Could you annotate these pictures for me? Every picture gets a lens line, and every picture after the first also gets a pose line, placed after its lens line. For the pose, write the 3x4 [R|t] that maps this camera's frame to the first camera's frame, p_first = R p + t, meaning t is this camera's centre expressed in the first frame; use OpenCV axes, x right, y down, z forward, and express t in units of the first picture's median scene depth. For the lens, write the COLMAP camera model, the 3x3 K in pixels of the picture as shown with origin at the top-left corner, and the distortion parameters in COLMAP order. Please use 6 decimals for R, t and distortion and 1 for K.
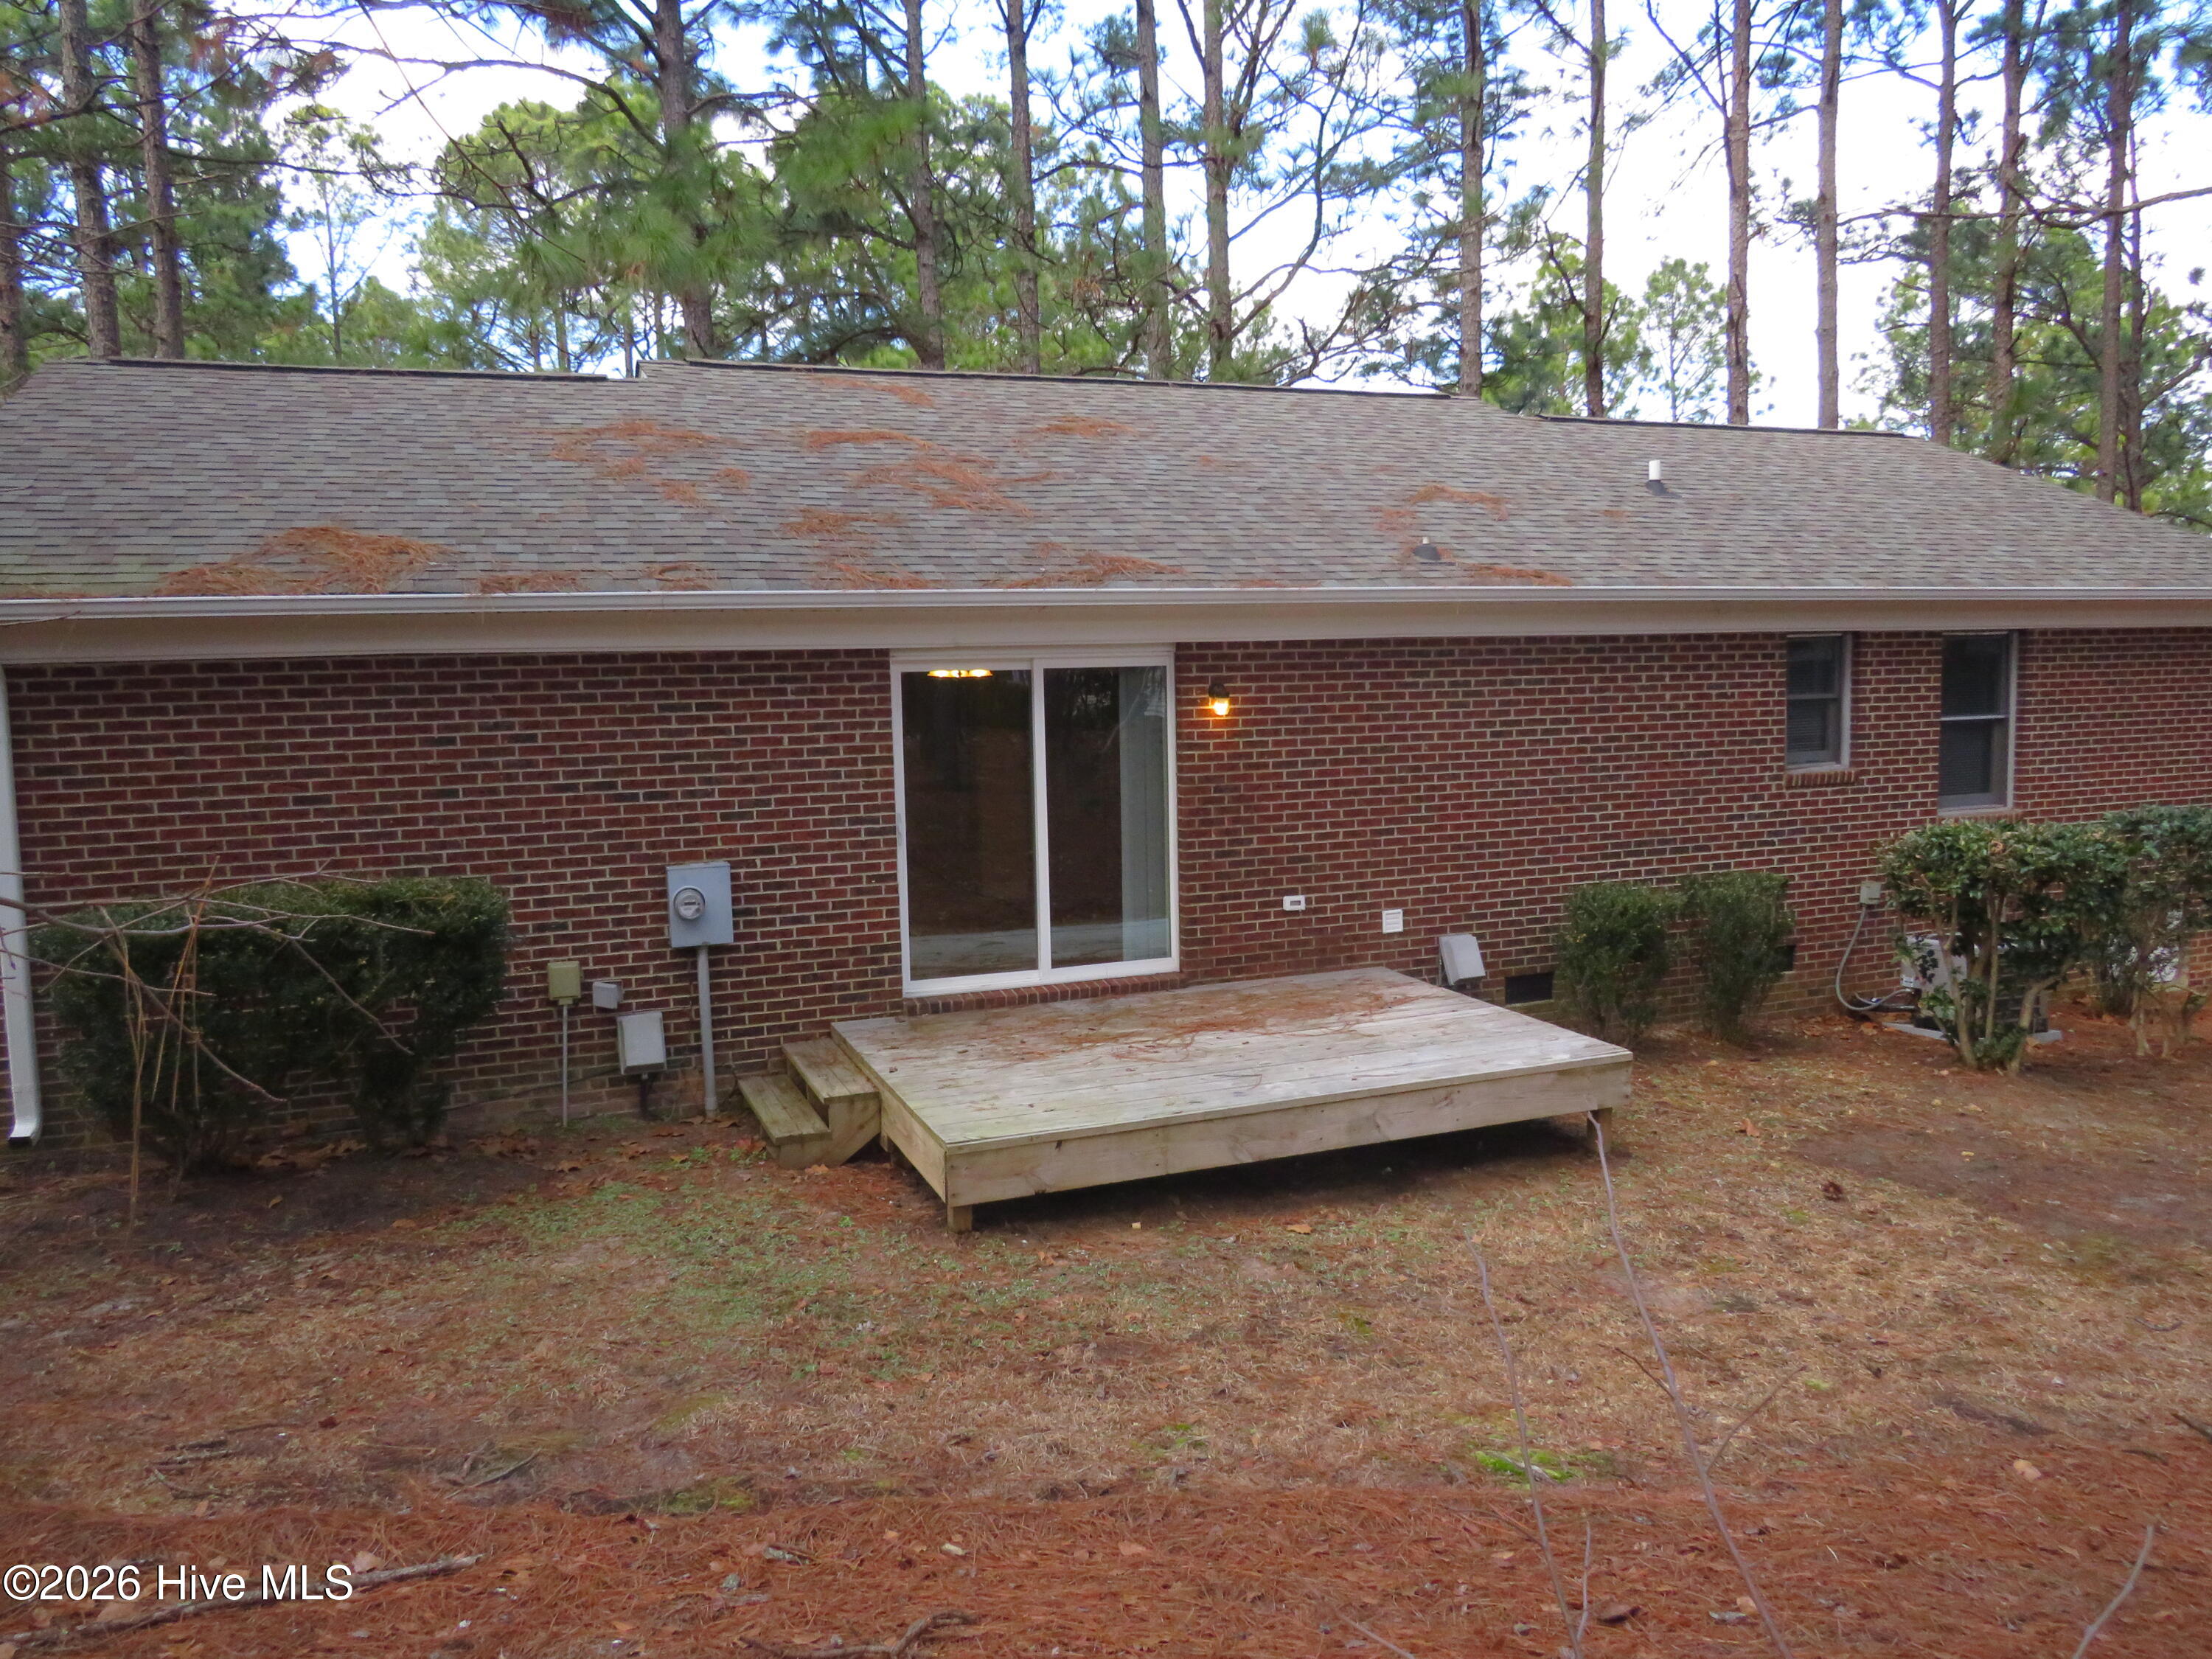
lens RADIAL K [[1576.7, 0, 1098.2], [0, 1576.7, 828.6], [0, 0, 1]] dist [-0.009669, 0.004207]
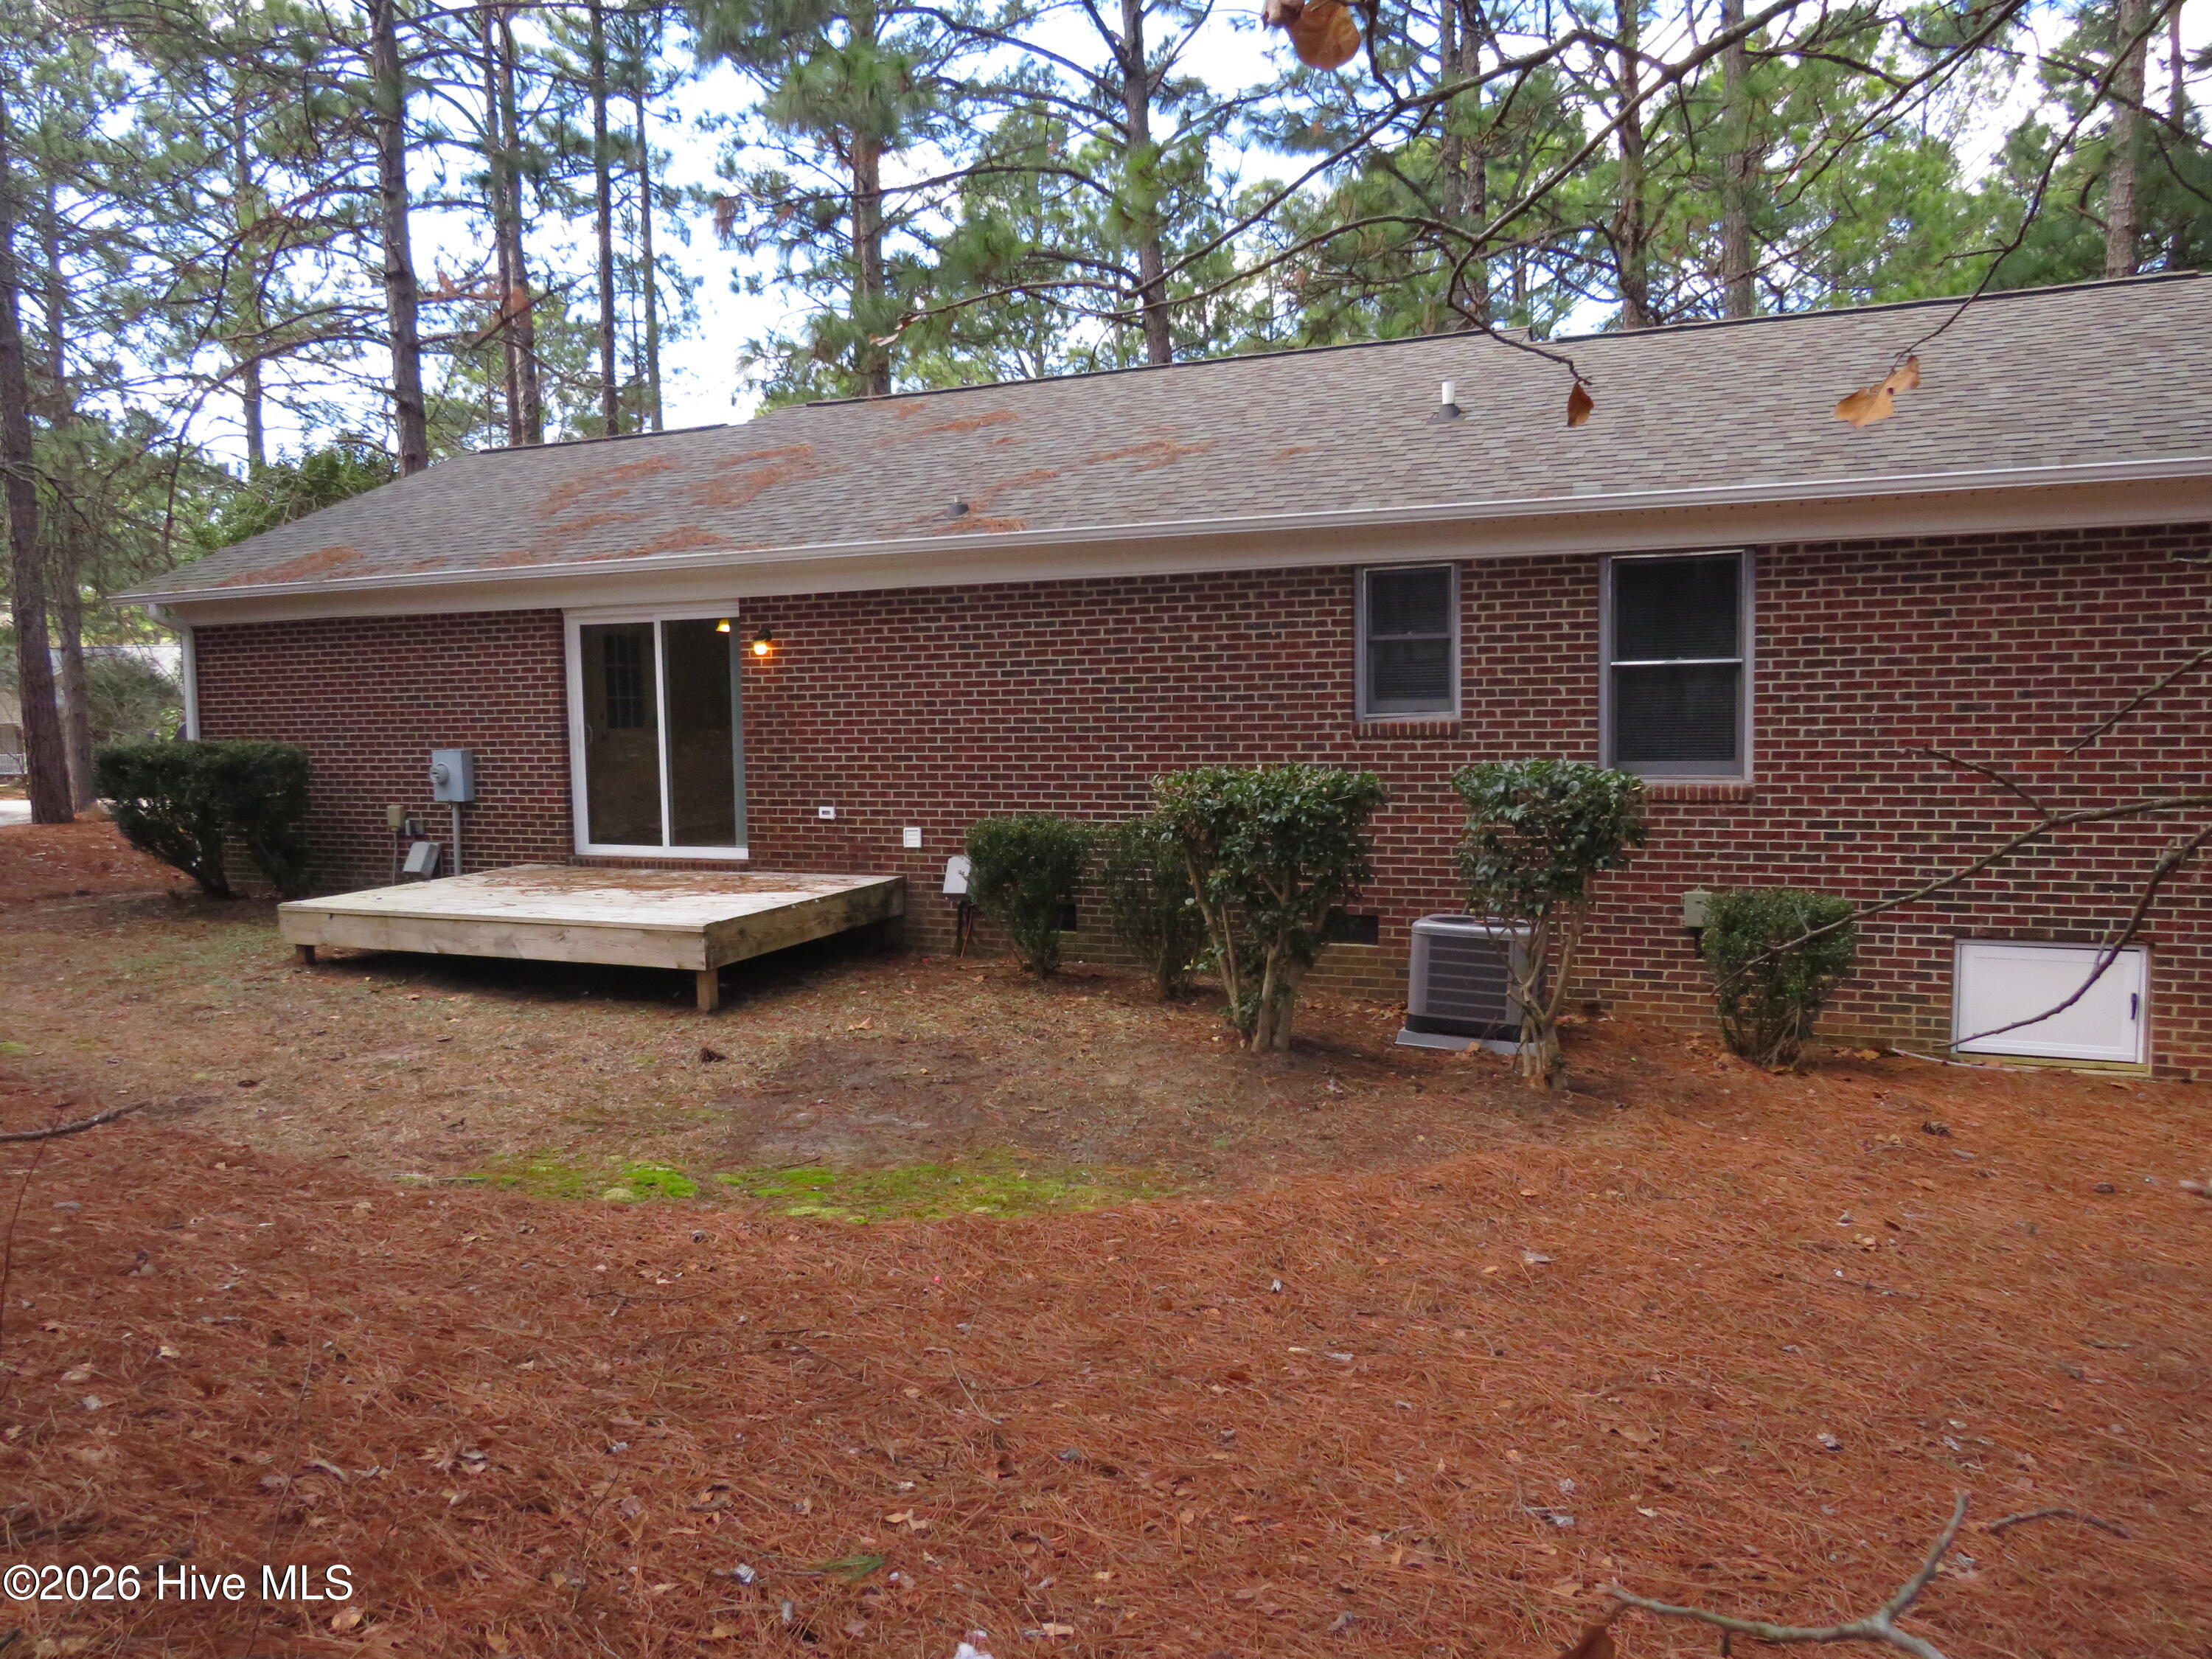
lens RADIAL K [[1576.7, 0, 1098.2], [0, 1576.7, 828.6], [0, 0, 1]] dist [-0.009669, 0.004207]
pose [[0.707536, 0.064675, -0.703712, 1.074367], [-0.069411, 0.997348, 0.021873, 0.018034], [0.703260, 0.033369, 0.710149, 0.284835]]
